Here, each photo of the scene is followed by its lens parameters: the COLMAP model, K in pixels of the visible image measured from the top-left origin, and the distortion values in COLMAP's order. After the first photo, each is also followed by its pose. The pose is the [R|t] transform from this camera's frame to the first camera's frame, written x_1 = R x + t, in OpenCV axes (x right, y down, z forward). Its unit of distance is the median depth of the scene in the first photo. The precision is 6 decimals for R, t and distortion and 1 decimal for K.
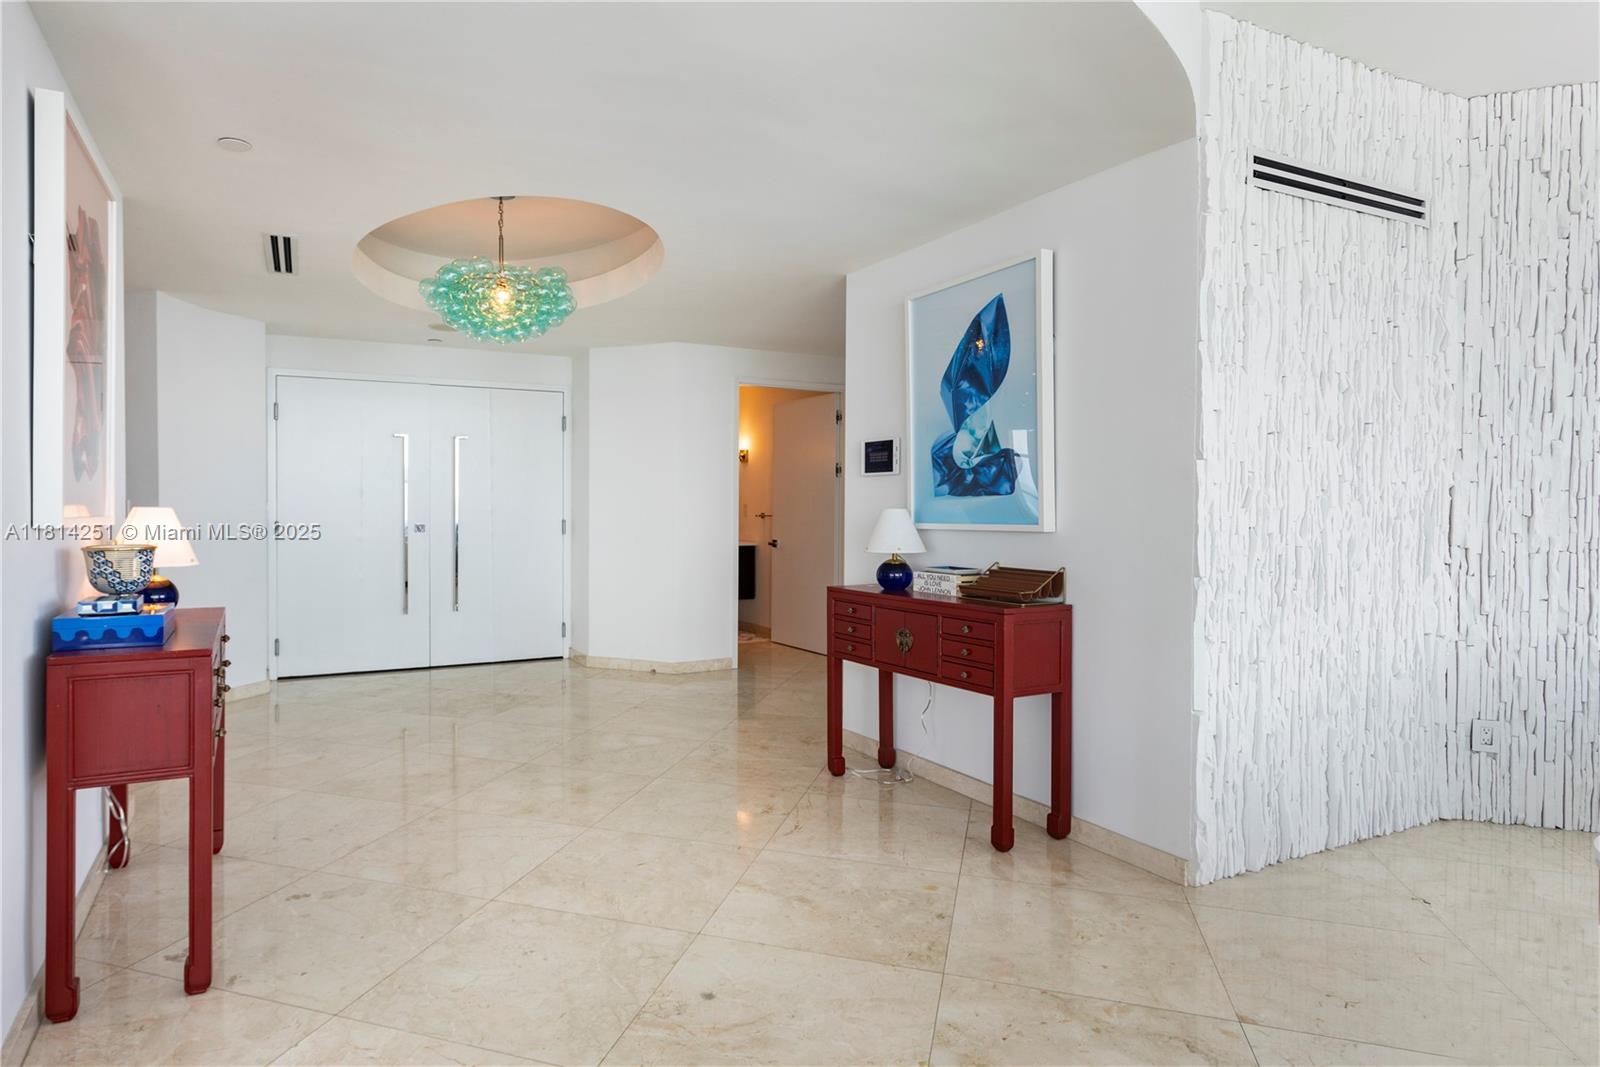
lens RADIAL K [[792.2, 0, 859.1], [0, 792.2, 520.7], [0, 0, 1]] dist [0.002259, 0.000284]
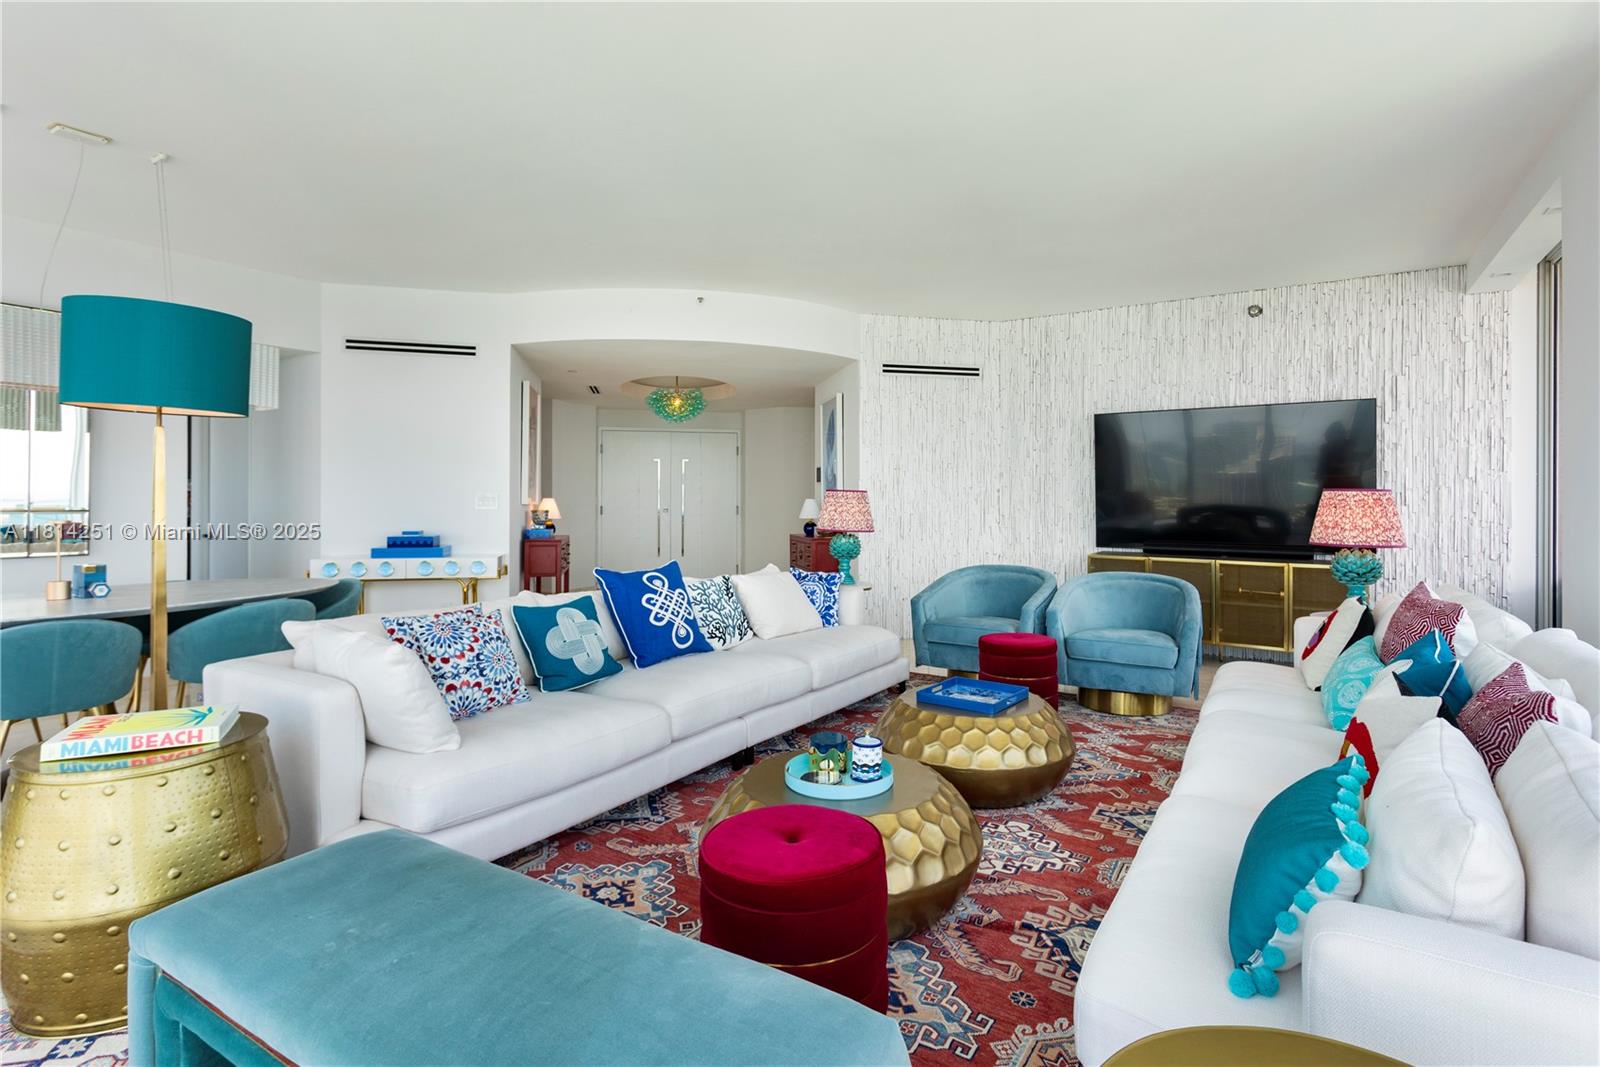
lens RADIAL K [[771.6, 0, 843.7], [0, 771.6, 509.2], [0, 0, 1]] dist [0.002390, -0.001277]
pose [[0.933828, 0.005130, -0.357686, 1.162782], [-0.006924, 0.999969, -0.003733, 0.027922], [0.357656, 0.005963, 0.933834, -1.289728]]
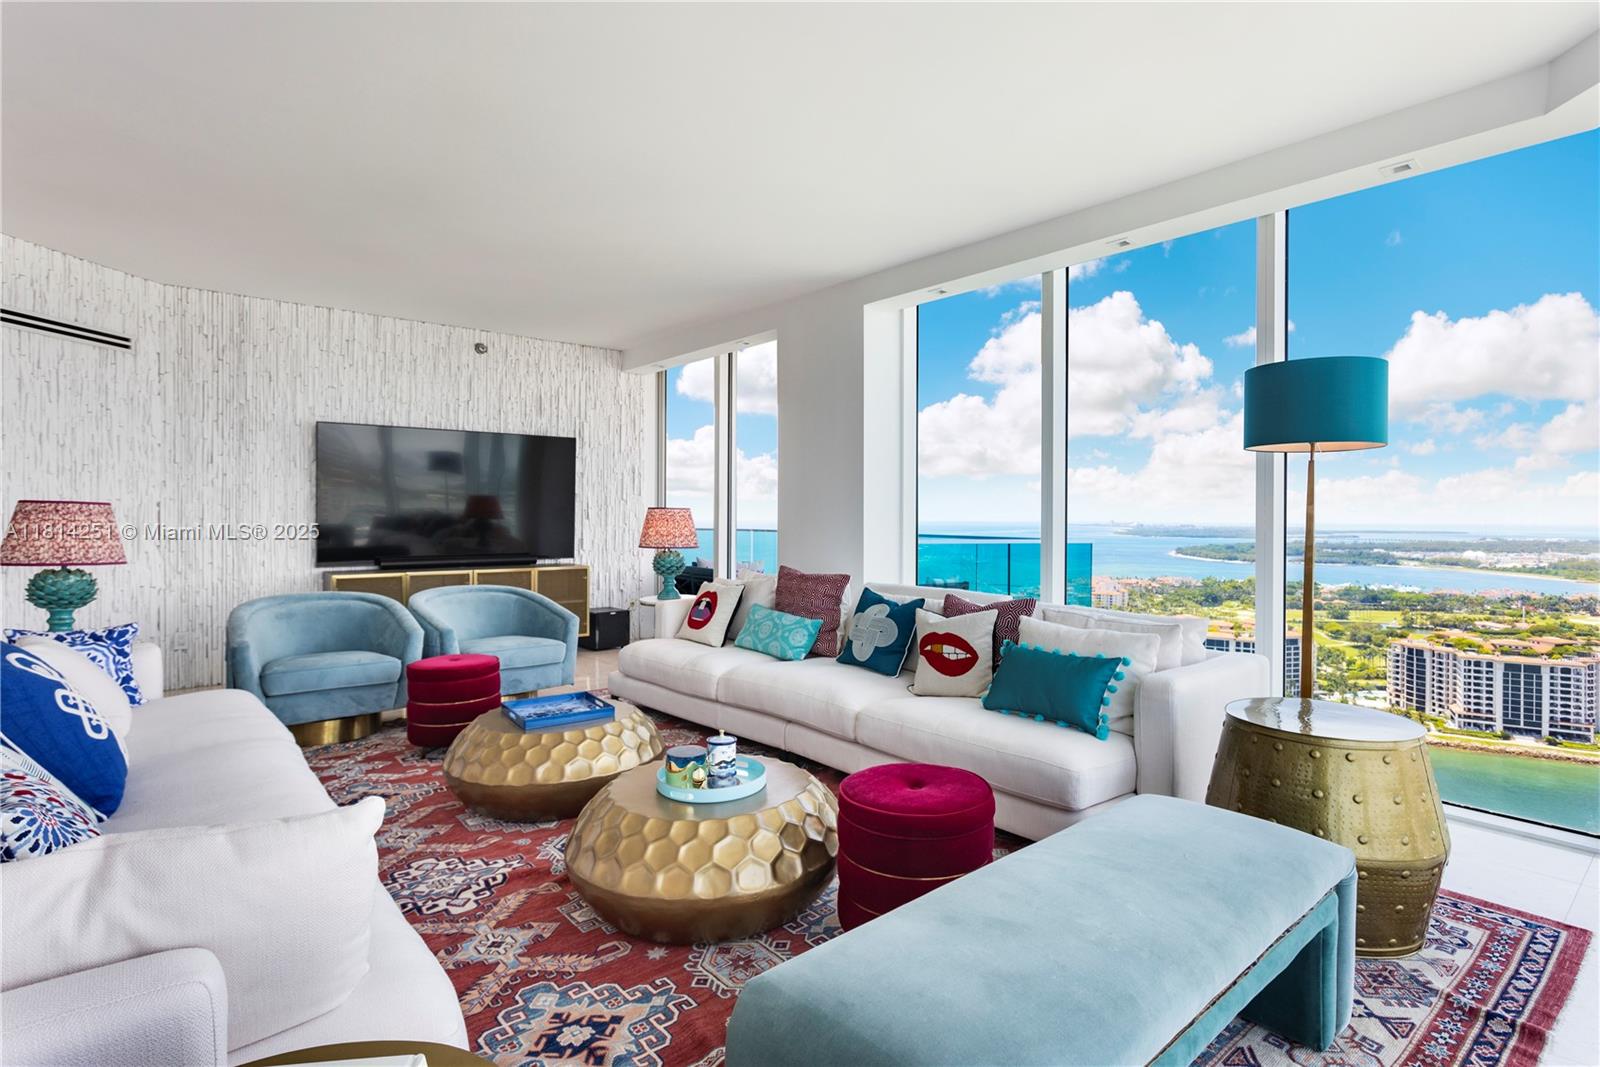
lens RADIAL K [[787.6, 0, 717.5], [0, 787.6, 526.6], [0, 0, 1]] dist [0.001955, 0.000323]
pose [[0.675778, -0.012926, 0.736991, 0.301051], [0.014212, 0.999889, 0.004505, 0.022619], [-0.736968, 0.007430, 0.675887, -1.138750]]
